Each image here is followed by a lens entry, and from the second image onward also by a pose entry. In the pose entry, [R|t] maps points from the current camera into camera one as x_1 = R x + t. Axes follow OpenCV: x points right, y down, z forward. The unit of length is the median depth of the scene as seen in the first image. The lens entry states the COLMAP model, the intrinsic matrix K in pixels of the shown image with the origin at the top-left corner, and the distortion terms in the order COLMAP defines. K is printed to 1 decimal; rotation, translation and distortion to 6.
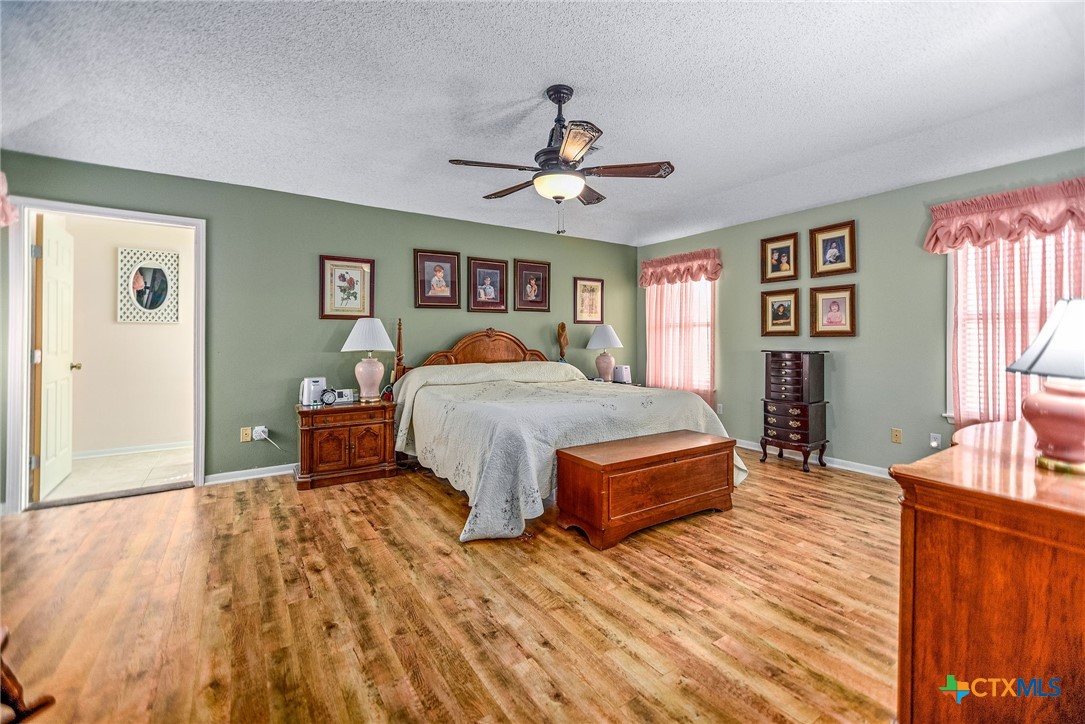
lens RADIAL K [[448.9, 0, 546.4], [0, 448.9, 337.1], [0, 0, 1]] dist [-0.009722, 0.000373]
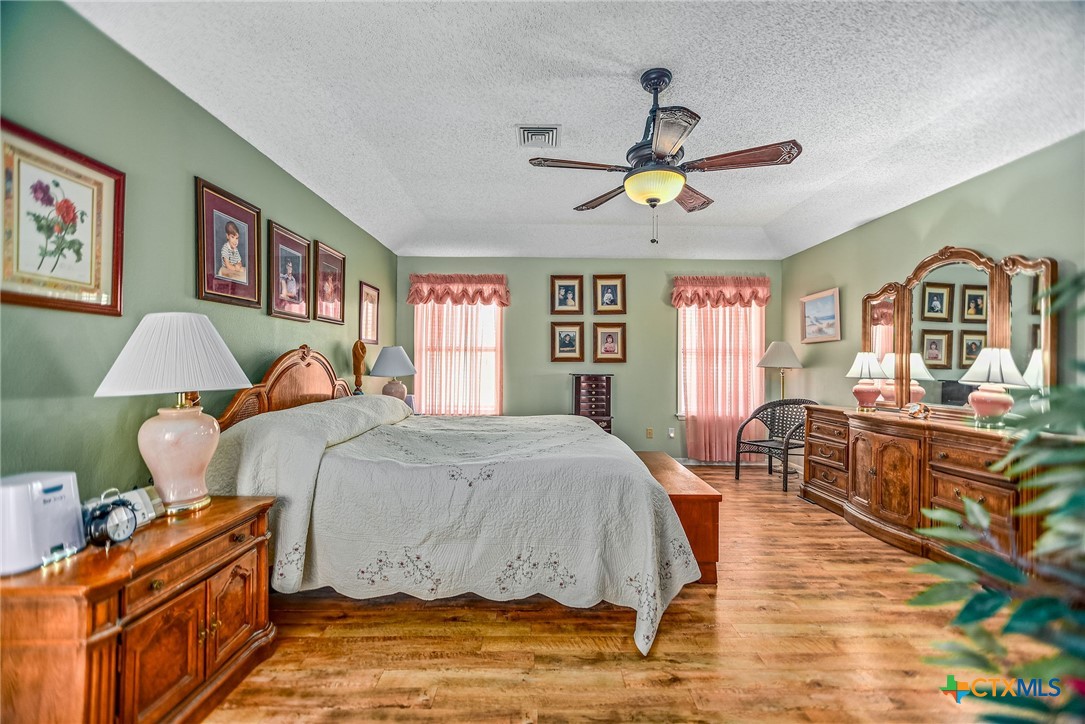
lens RADIAL K [[441.0, 0, 542.5], [0, 441.0, 362.0], [0, 0, 1]] dist [-0.002479, 0.000351]
pose [[0.564973, 0.006487, 0.825084, -0.500959], [-0.008881, 0.999959, -0.001781, 0.001771], [-0.825061, -0.006321, 0.565008, 0.441956]]
